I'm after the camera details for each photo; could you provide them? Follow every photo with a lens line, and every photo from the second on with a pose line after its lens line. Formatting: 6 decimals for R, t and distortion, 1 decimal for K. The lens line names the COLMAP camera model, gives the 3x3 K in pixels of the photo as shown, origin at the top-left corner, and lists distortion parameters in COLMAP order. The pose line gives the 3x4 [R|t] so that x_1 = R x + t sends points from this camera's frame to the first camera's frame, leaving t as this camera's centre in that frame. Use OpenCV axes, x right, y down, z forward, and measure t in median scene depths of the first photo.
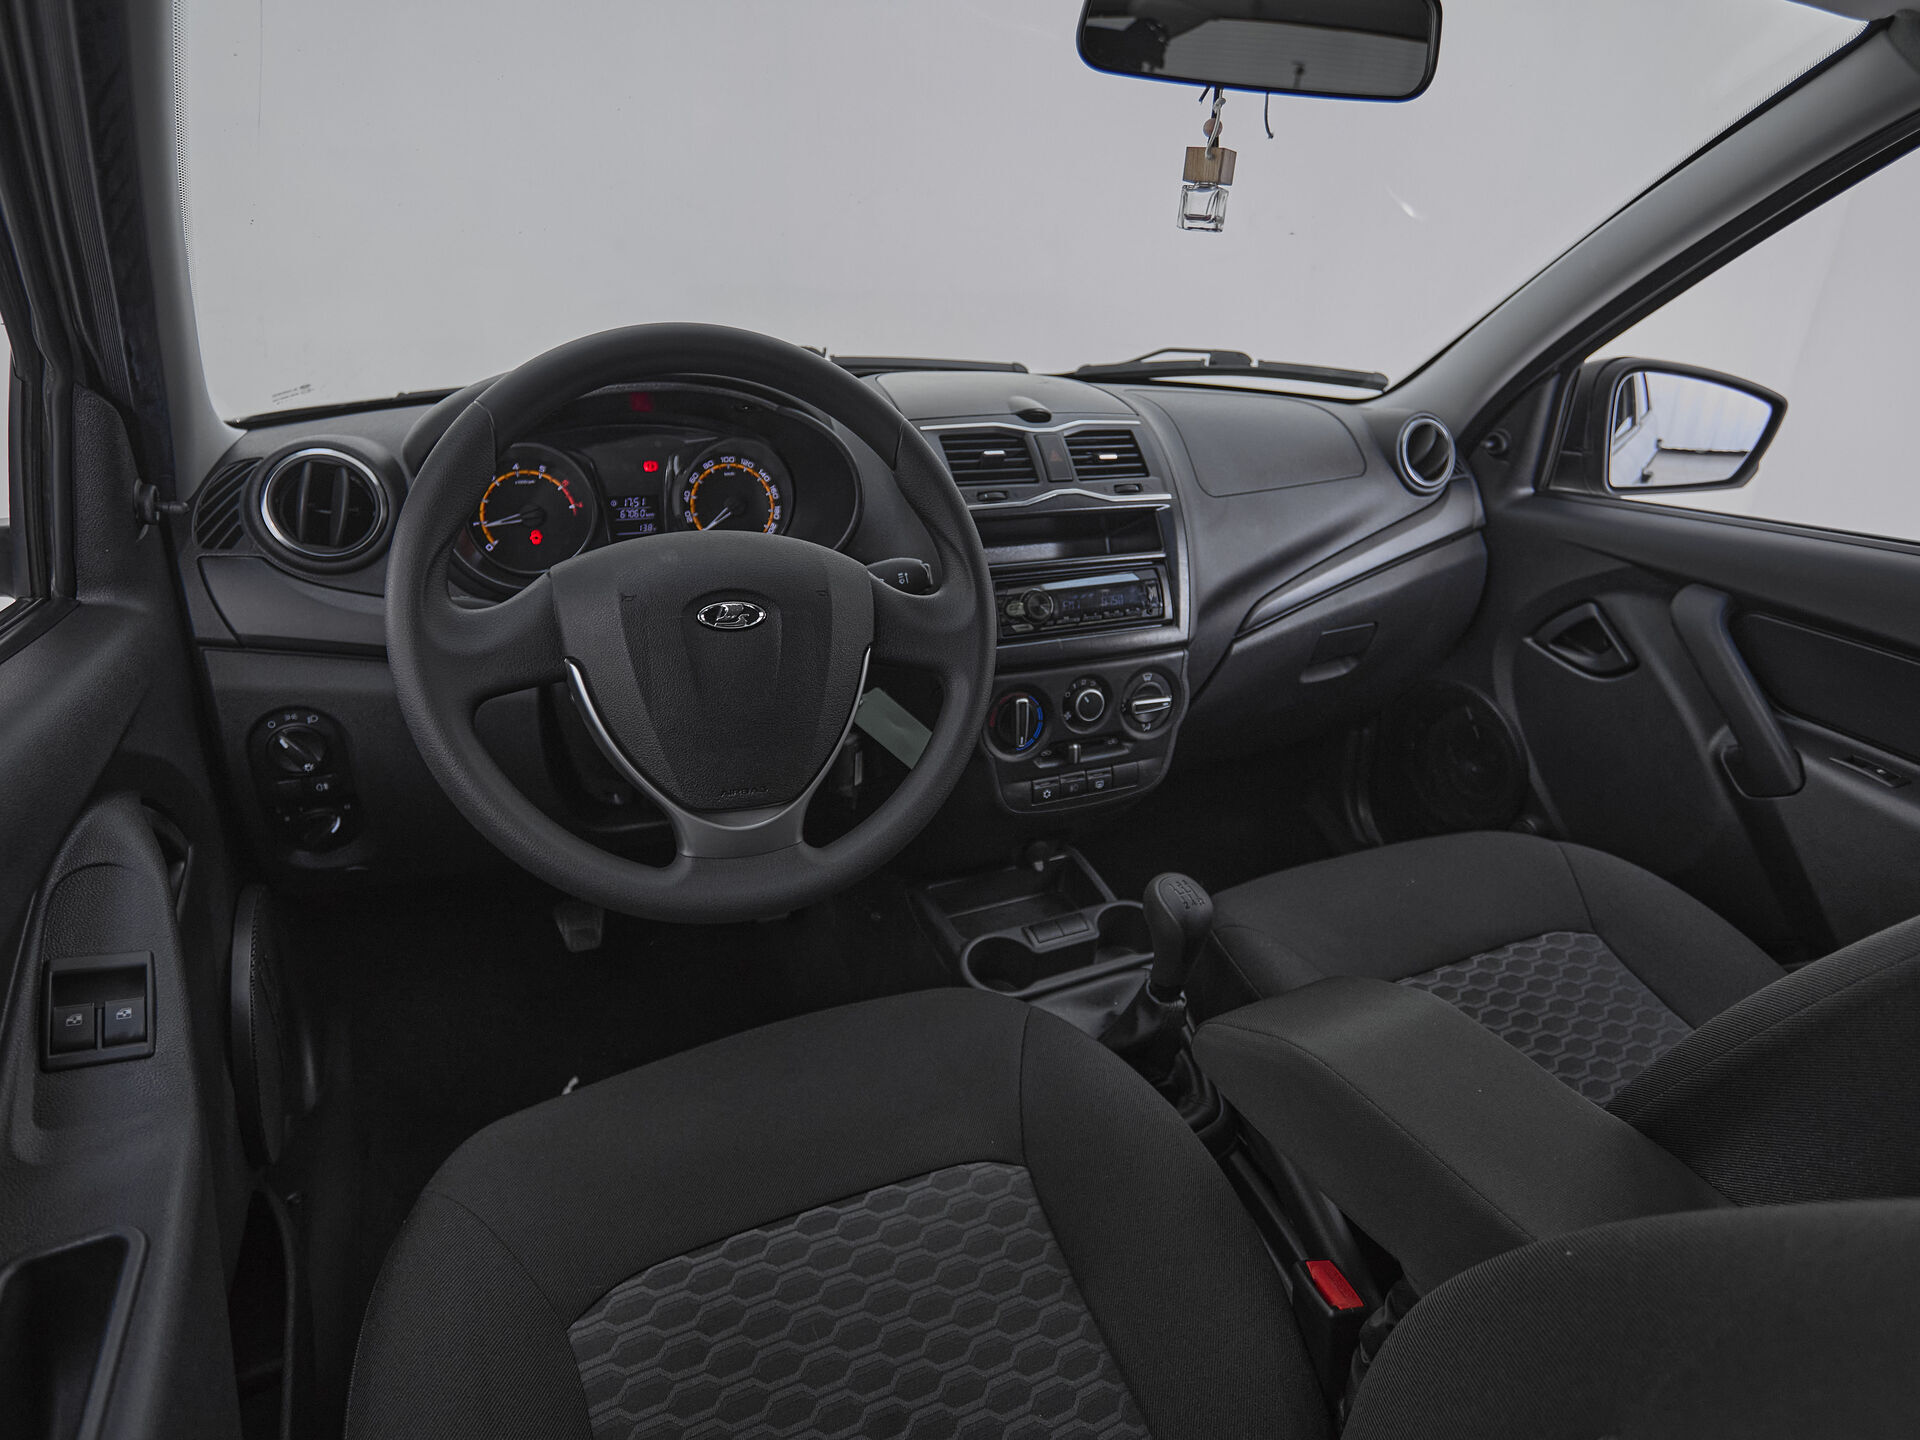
lens RADIAL K [[1088.8, 0, 960.0], [0, 1088.8, 720.0], [0, 0, 1]] dist [-0.002463, -0.001265]
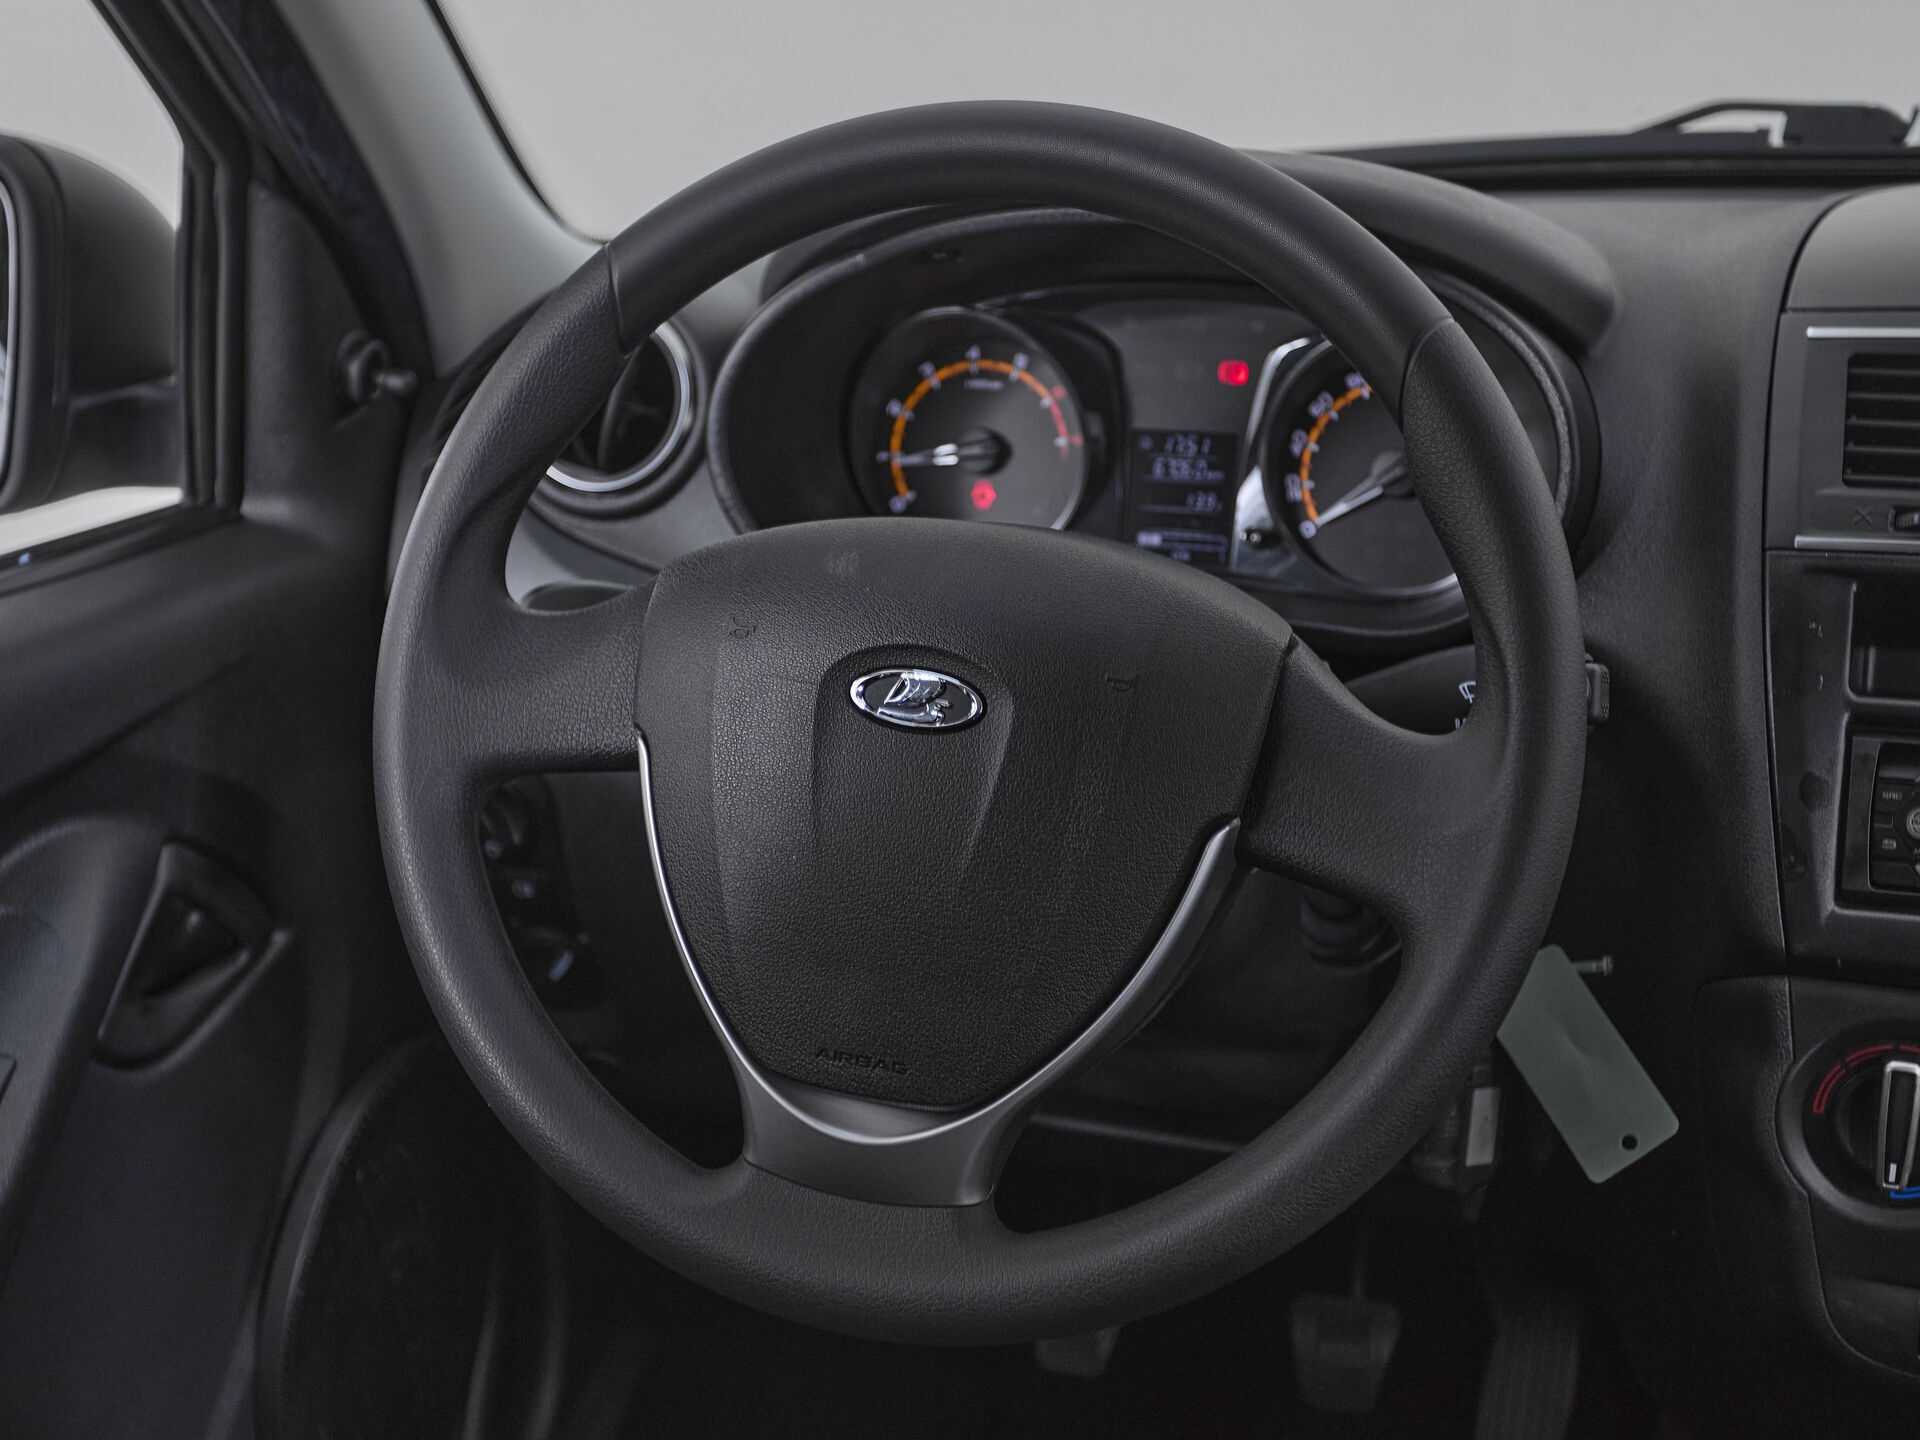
lens RADIAL K [[2704.8, 0, 902.8], [0, 2704.8, 719.3], [0, 0, 1]] dist [0.013535, 0.061330]
pose [[0.732326, 0.164589, -0.660764, 0.385299], [-0.218636, 0.975806, 0.000748, -0.057077], [0.644901, 0.143919, 0.750593, 0.063059]]
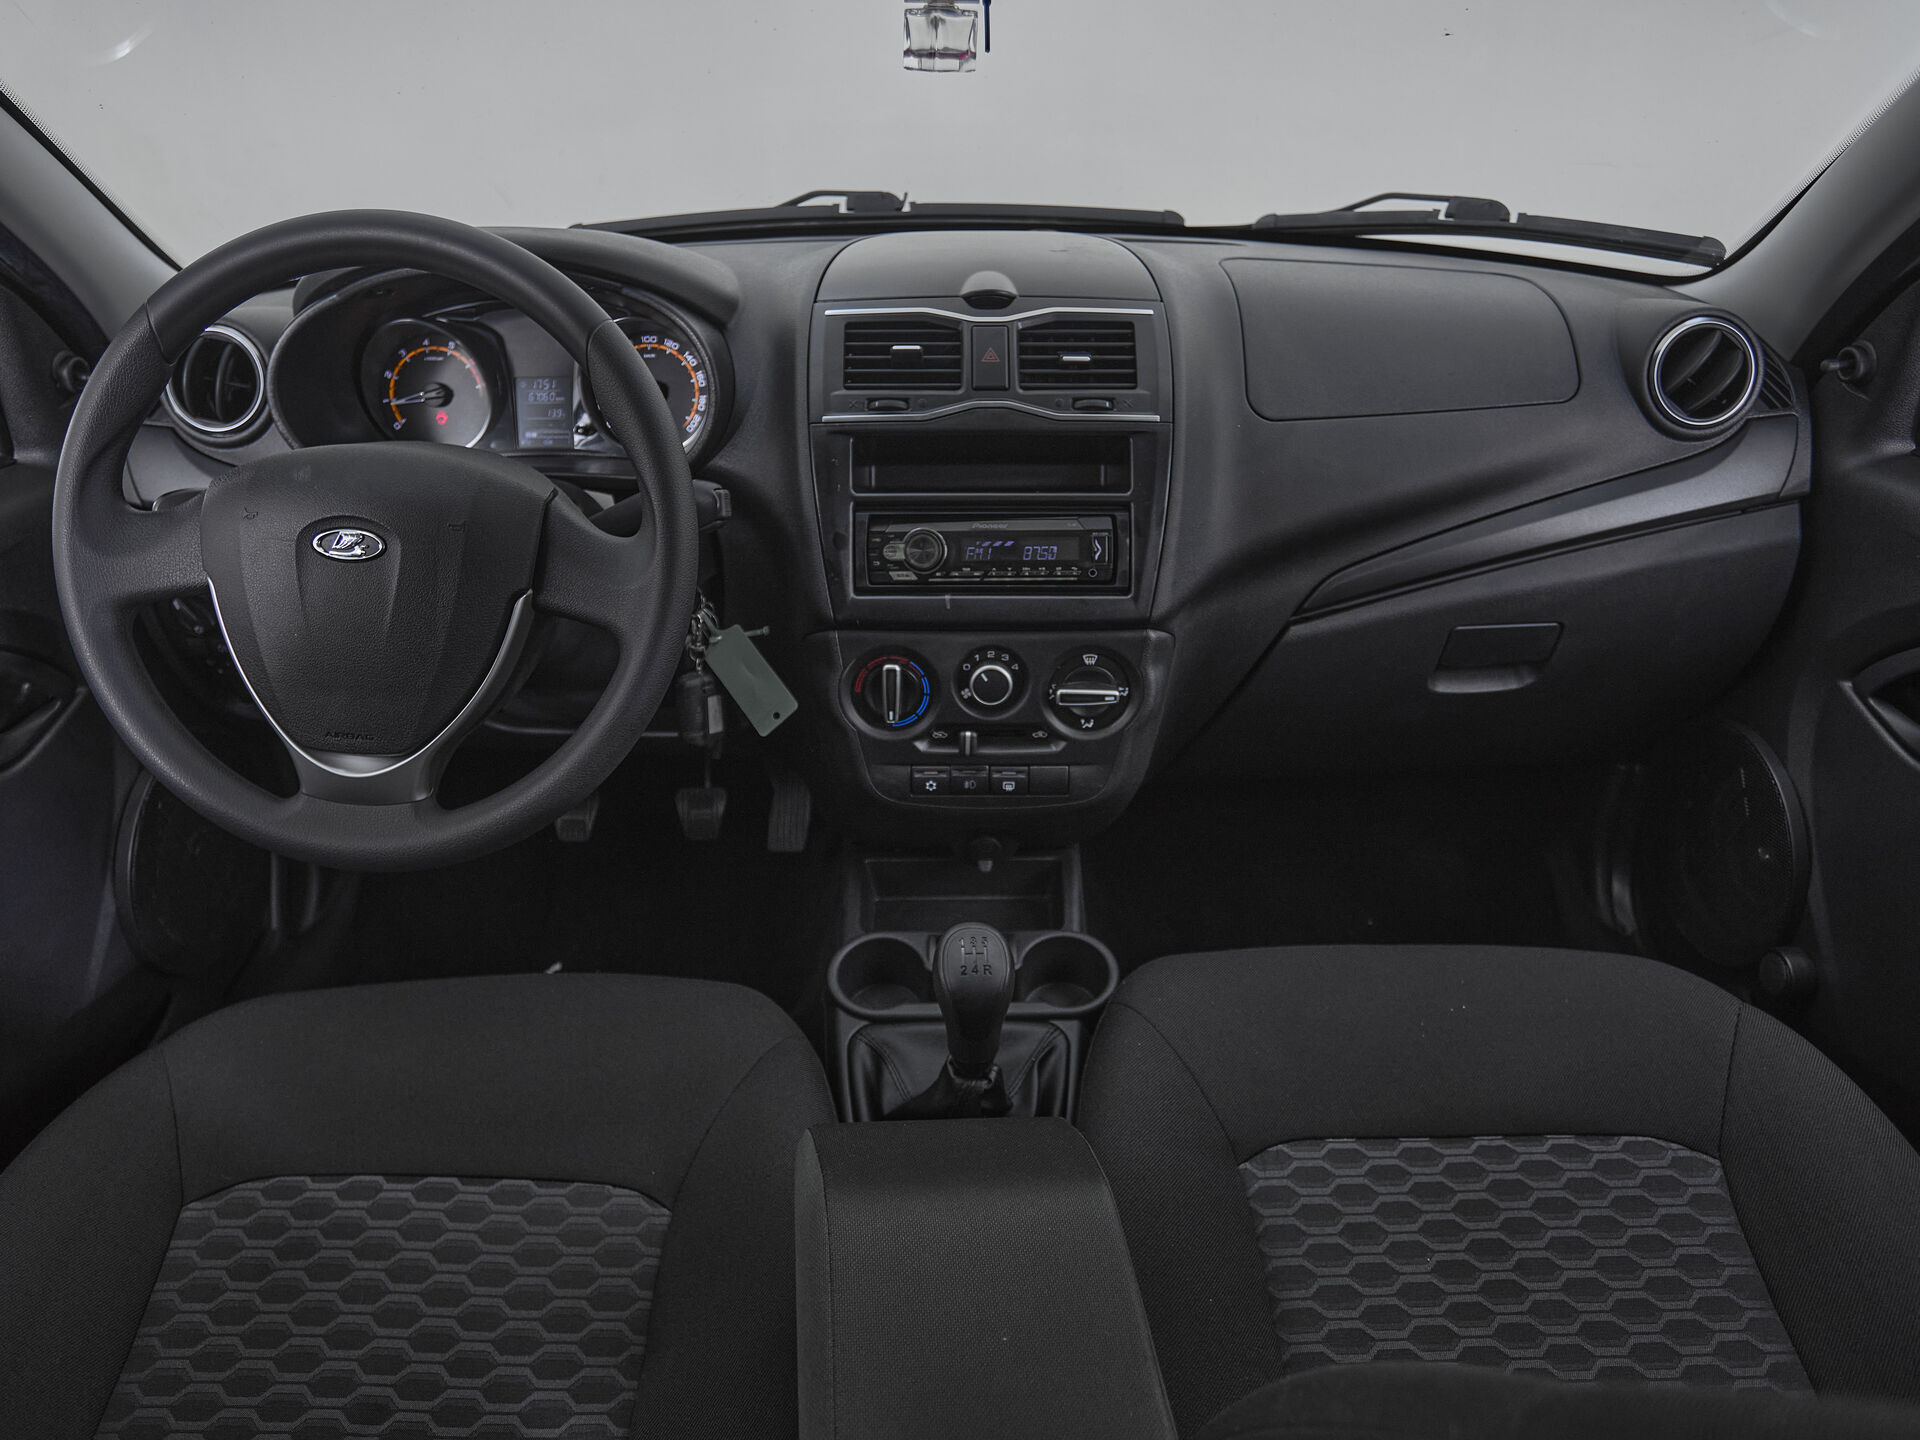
lens RADIAL K [[1257.4, 0, 925.2], [0, 1257.4, 724.4], [0, 0, 1]] dist [-0.074092, 0.048752]
pose [[0.895355, 0.177266, -0.408554, 0.444825], [-0.132141, 0.981801, 0.136400, -0.101145], [0.425298, -0.068139, 0.902485, 0.172225]]
